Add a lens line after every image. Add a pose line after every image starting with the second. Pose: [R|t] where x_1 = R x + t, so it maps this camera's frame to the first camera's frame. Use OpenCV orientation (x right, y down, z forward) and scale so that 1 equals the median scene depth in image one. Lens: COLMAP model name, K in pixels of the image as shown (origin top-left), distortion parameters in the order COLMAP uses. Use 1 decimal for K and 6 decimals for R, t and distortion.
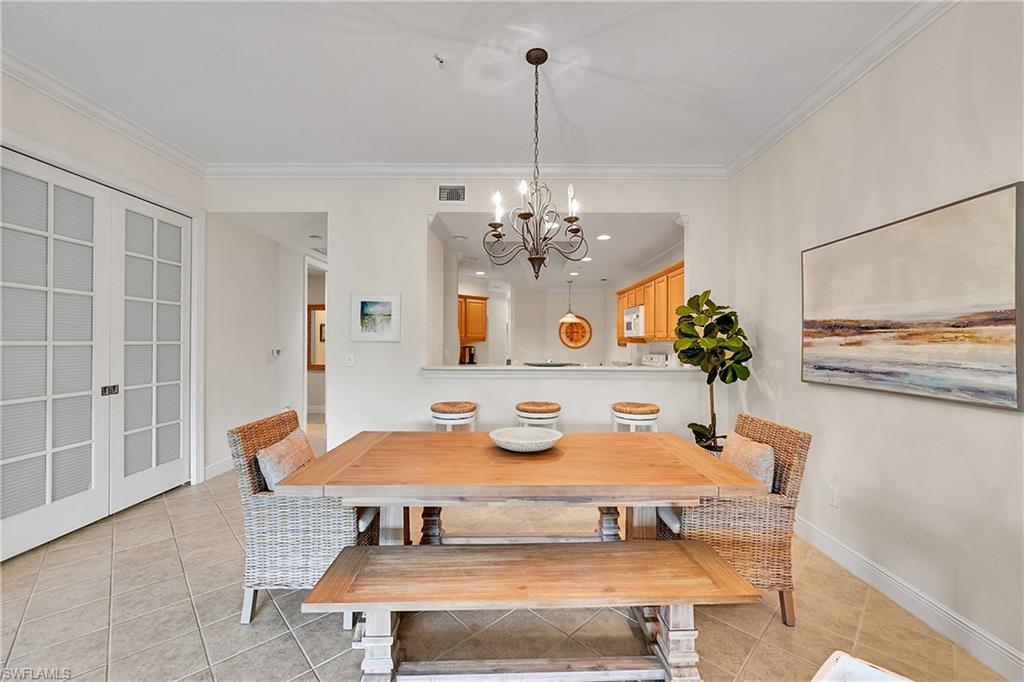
lens RADIAL K [[411.9, 0, 504.5], [0, 411.9, 337.8], [0, 0, 1]] dist [0.003391, -0.000074]
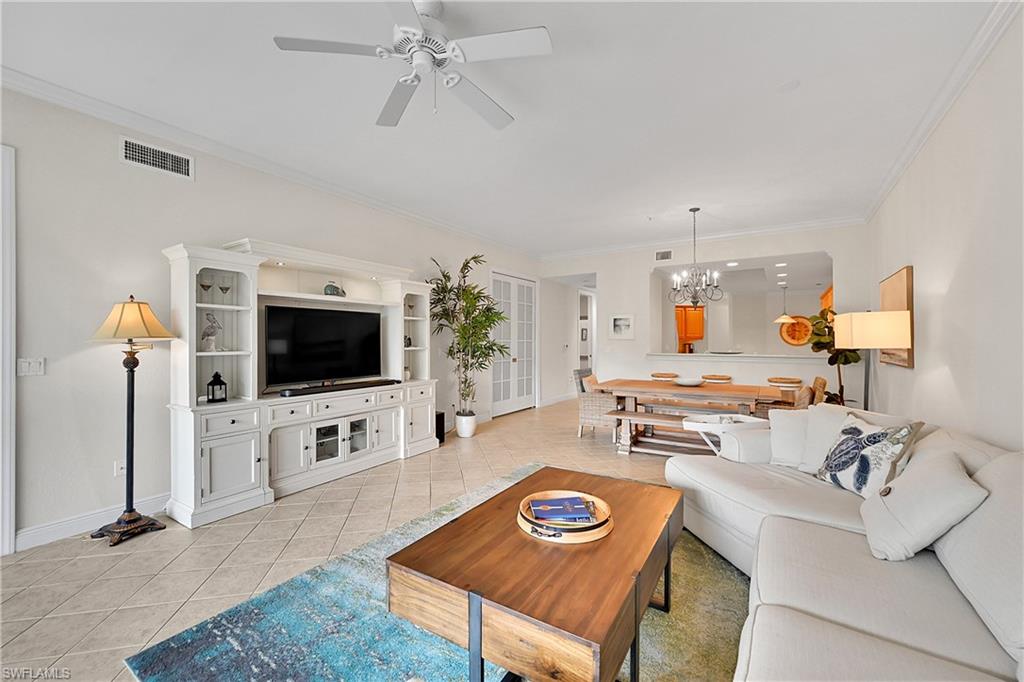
lens RADIAL K [[411.9, 0, 516.4], [0, 411.9, 341.3], [0, 0, 1]] dist [0.003391, -0.000074]
pose [[0.857296, -0.003780, -0.514809, 0.269433], [0.008664, 0.999937, 0.007085, -0.000636], [0.514750, -0.010535, 0.857275, -0.949060]]
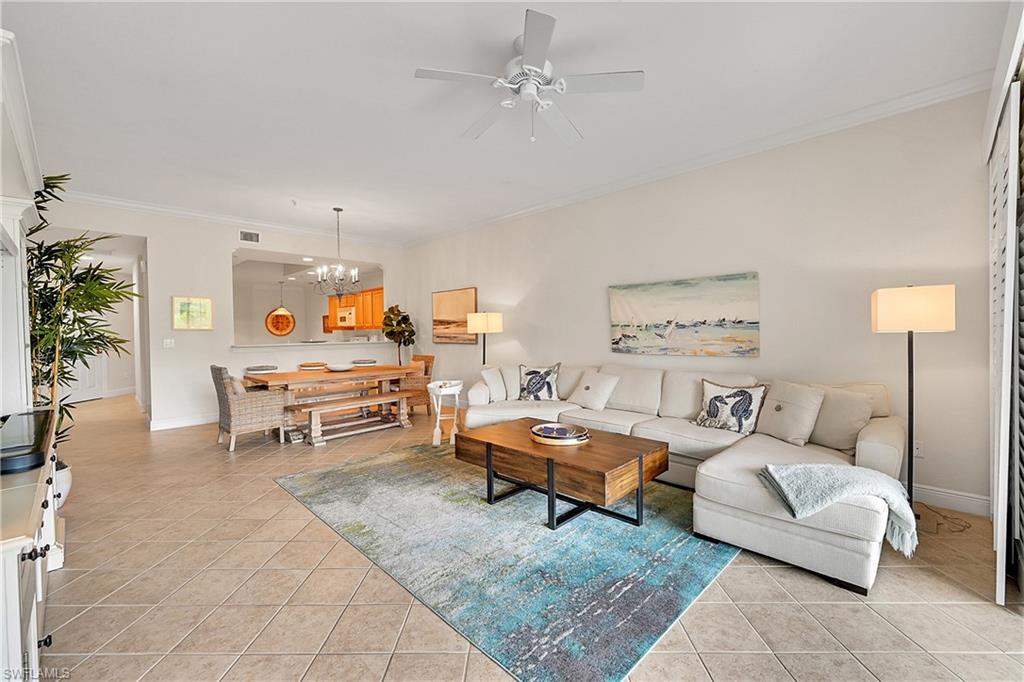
lens RADIAL K [[411.9, 0, 519.9], [0, 411.9, 346.9], [0, 0, 1]] dist [0.003391, -0.000074]
pose [[0.681806, -0.040641, 0.730404, -0.672728], [0.005364, 0.998706, 0.050563, 0.002245], [-0.731514, -0.030556, 0.681142, -0.980317]]
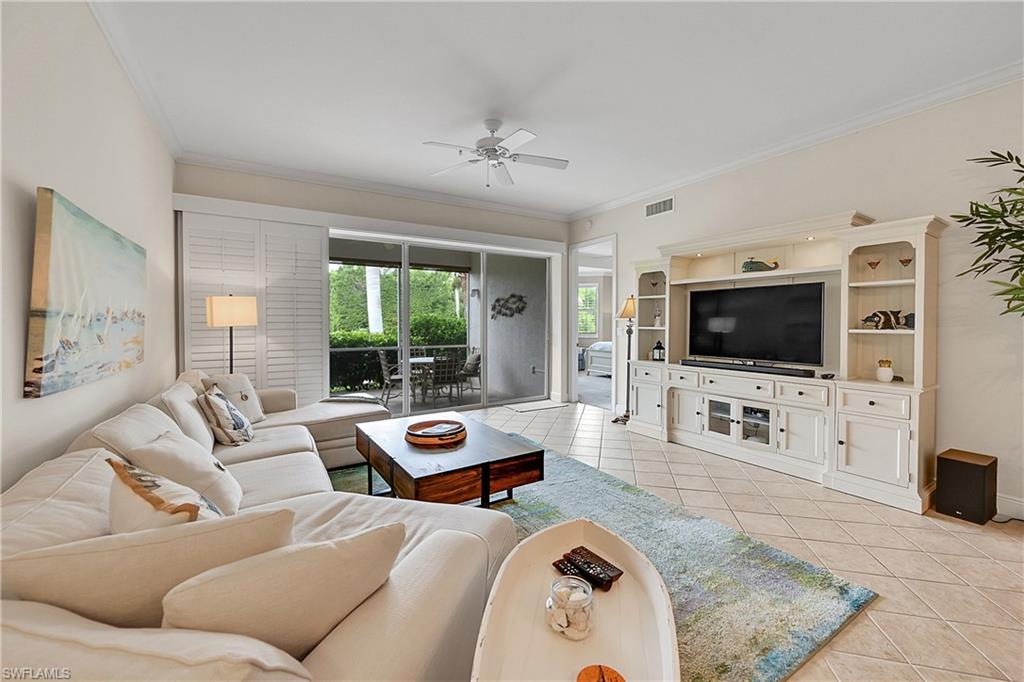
lens RADIAL K [[411.9, 0, 511.4], [0, 411.9, 331.0], [0, 0, 1]] dist [0.003391, -0.000074]
pose [[-0.836849, 0.010505, -0.547333, 0.380744], [0.001728, 0.999862, 0.016548, 0.014084], [0.547431, 0.012902, -0.836751, 0.404453]]
